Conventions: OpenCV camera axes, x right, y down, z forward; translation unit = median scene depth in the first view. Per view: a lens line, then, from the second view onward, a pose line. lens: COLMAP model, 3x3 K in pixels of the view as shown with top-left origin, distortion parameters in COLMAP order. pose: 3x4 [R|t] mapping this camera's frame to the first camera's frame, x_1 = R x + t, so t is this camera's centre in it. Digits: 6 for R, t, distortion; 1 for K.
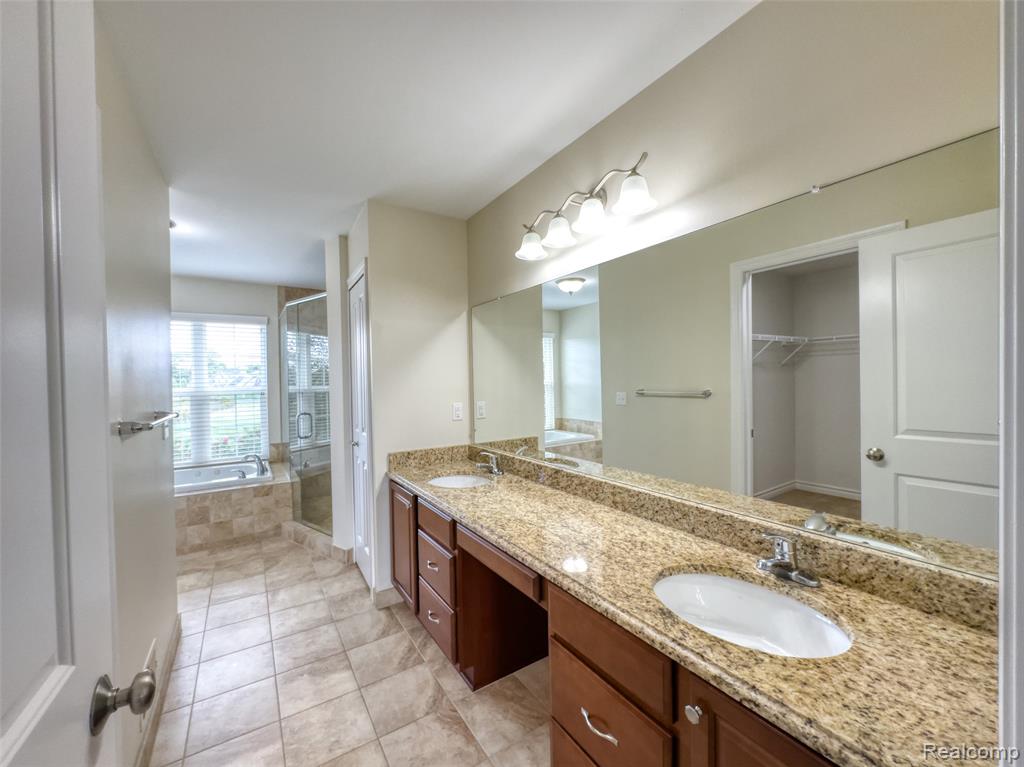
lens RADIAL K [[417.1, 0, 512.0], [0, 417.1, 383.5], [0, 0, 1]] dist [-0.002520, -0.000407]
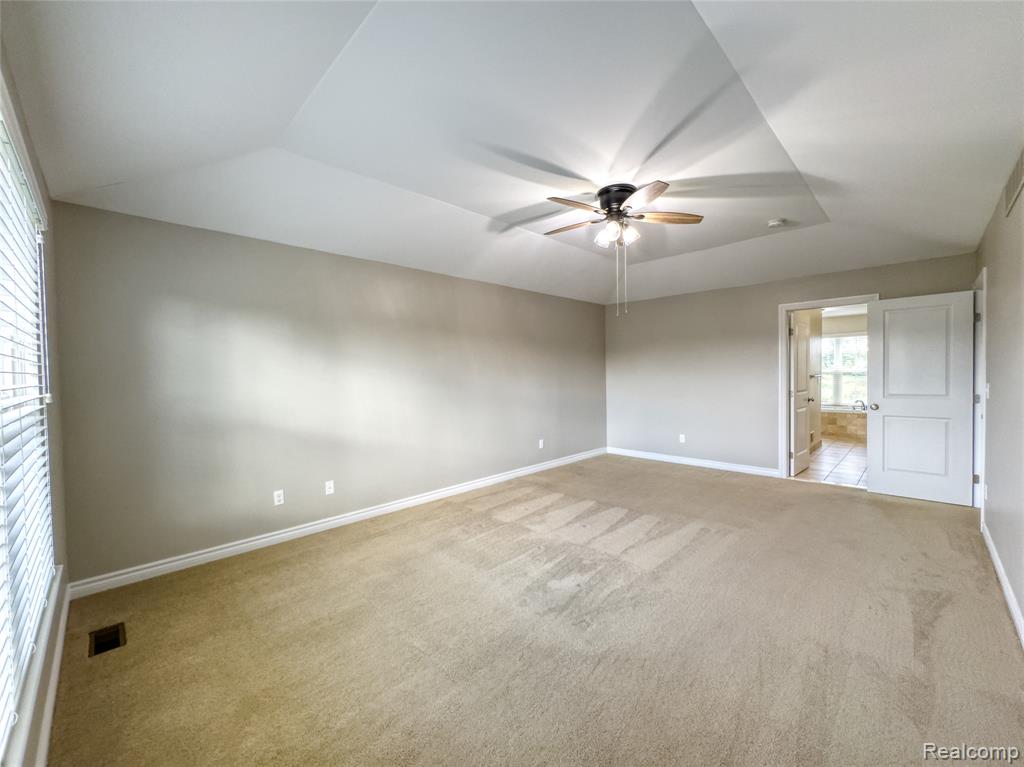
lens RADIAL K [[417.1, 0, 512.0], [0, 417.1, 383.5], [0, 0, 1]] dist [-0.002520, -0.000407]
pose [[0.226312, 0.027164, -0.973676, 1.042450], [0.007063, 0.999539, 0.029527, 0.014549], [0.974029, -0.013560, 0.226016, -1.201634]]
